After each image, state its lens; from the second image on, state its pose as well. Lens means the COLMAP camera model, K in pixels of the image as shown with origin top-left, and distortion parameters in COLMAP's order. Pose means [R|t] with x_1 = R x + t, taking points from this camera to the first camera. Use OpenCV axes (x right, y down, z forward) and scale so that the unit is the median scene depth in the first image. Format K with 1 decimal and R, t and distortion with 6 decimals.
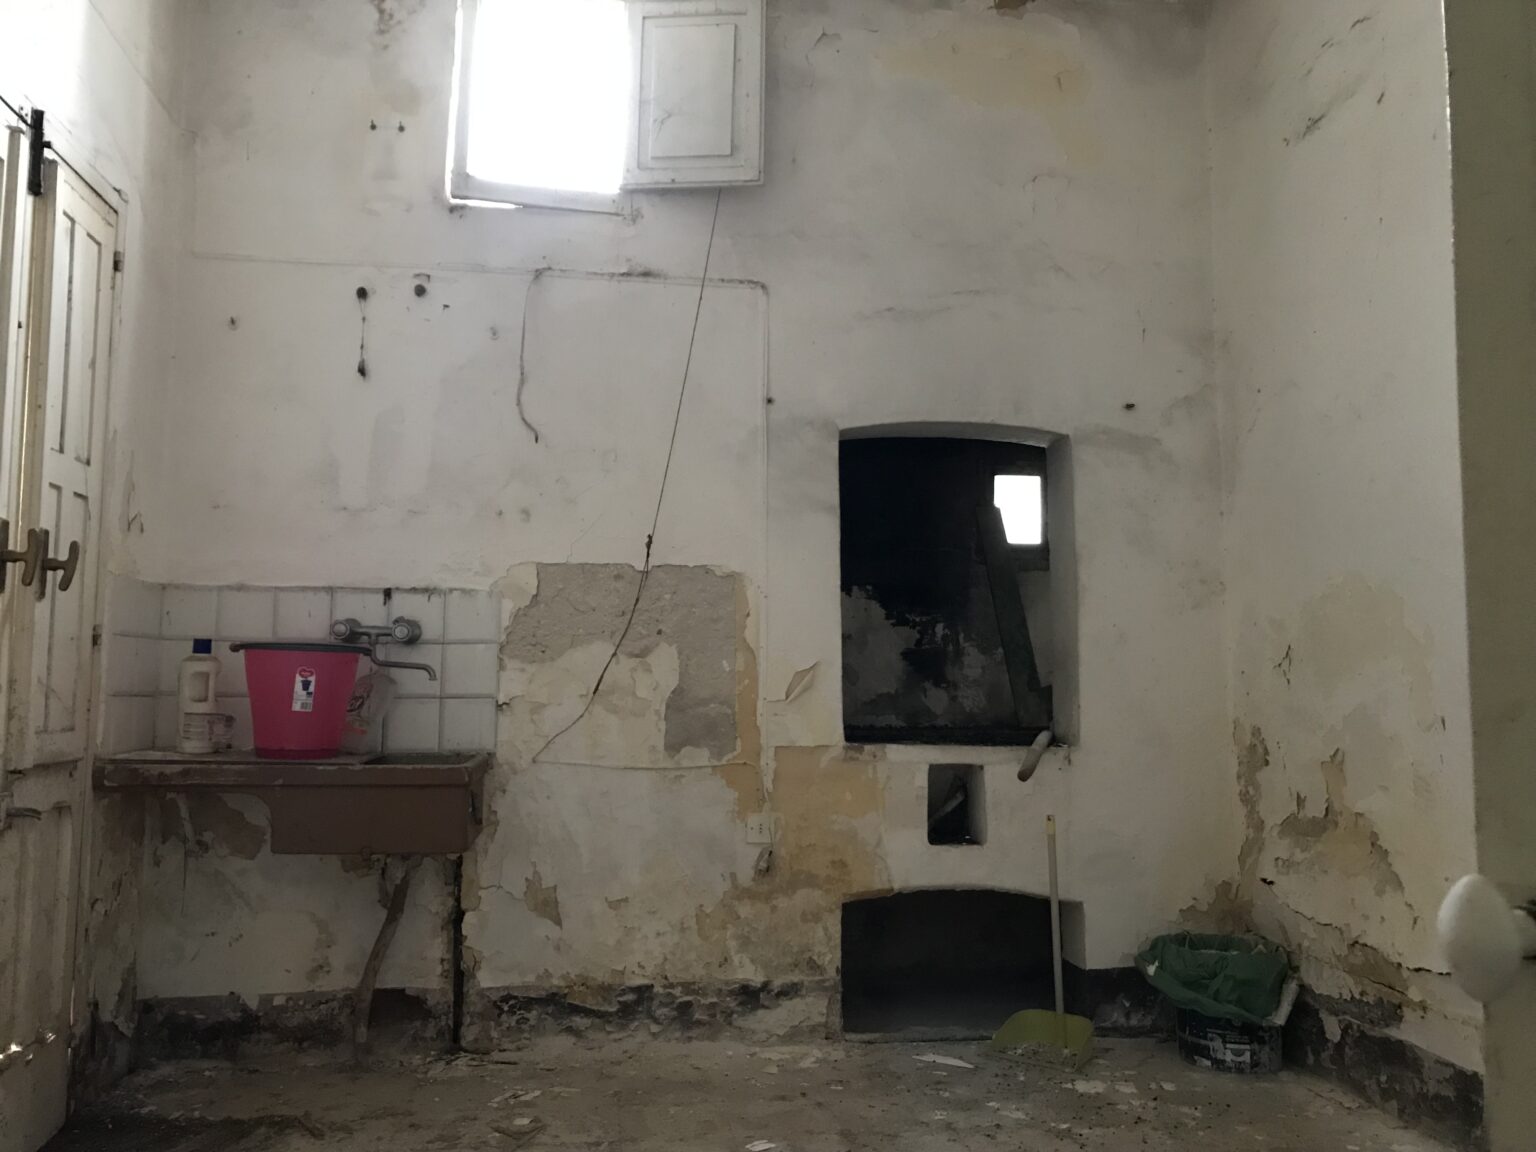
lens RADIAL K [[1256.7, 0, 749.3], [0, 1256.7, 573.6], [0, 0, 1]] dist [0.038685, -0.036842]
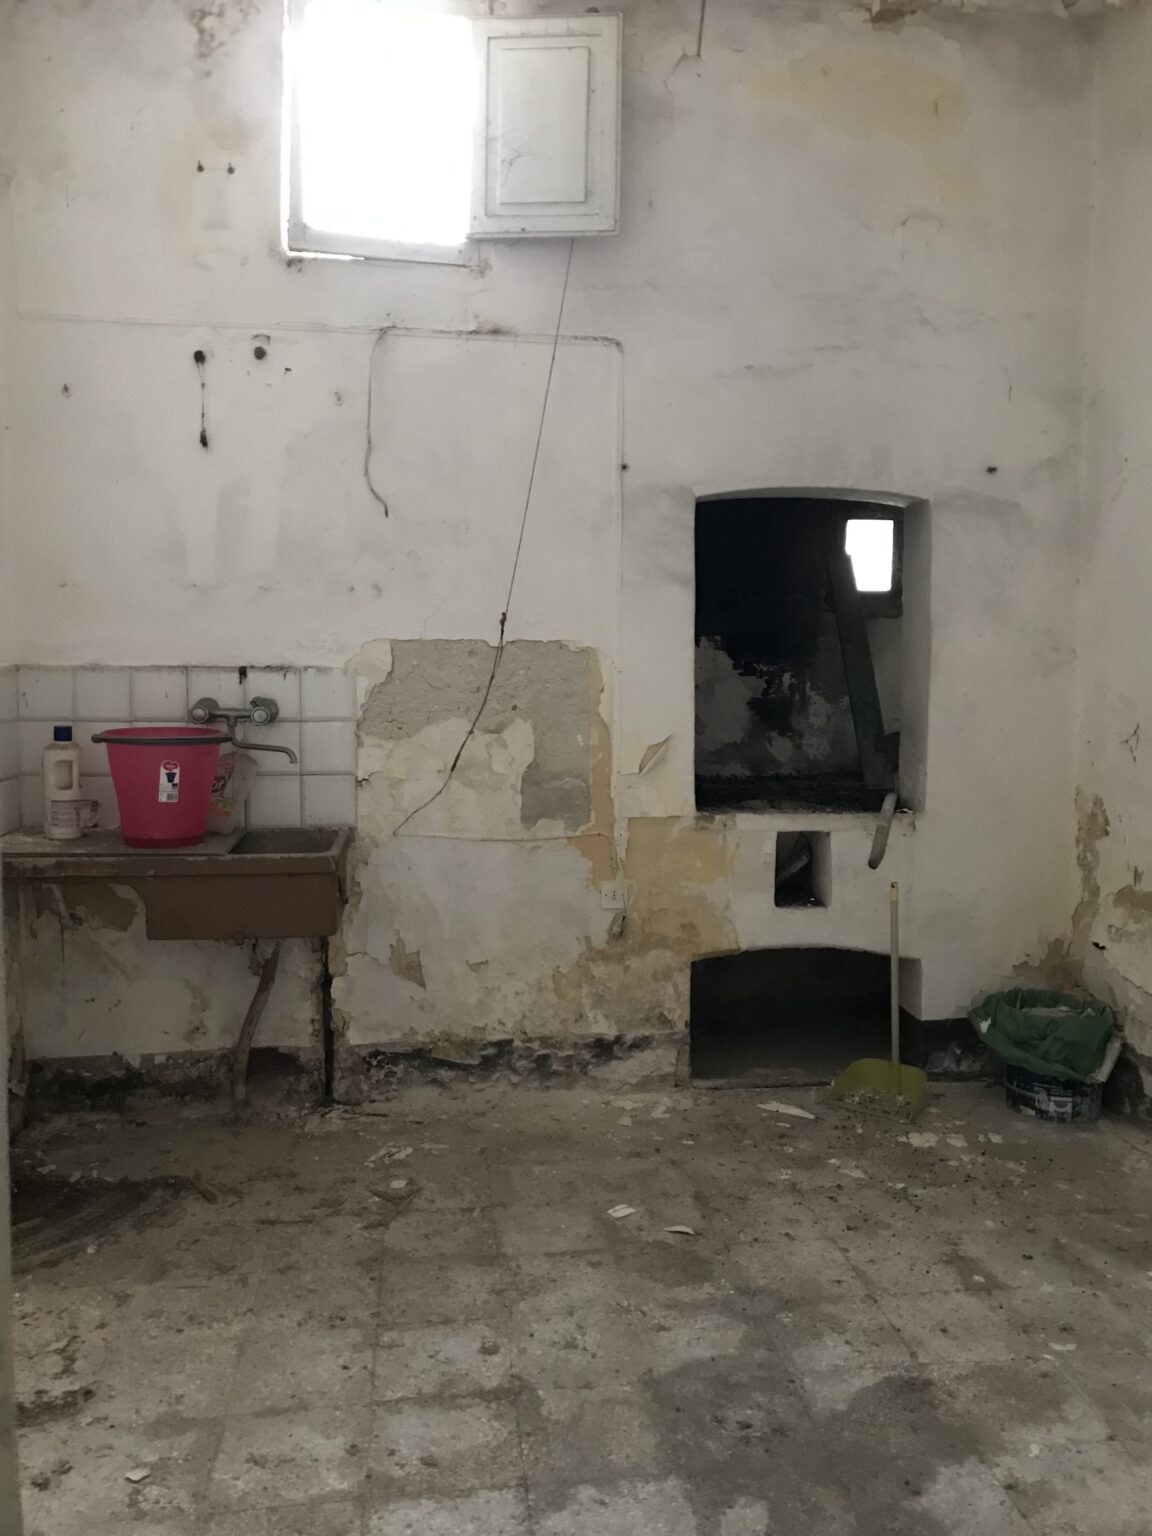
lens RADIAL K [[1256.7, 0, 584.9], [0, 1256.7, 744.3], [0, 0, 1]] dist [0.038685, -0.036842]
pose [[0.999962, -0.002099, 0.008495, -0.023661], [0.000561, 0.984192, 0.177103, -0.103530], [-0.008733, -0.177091, 0.984156, 0.003904]]
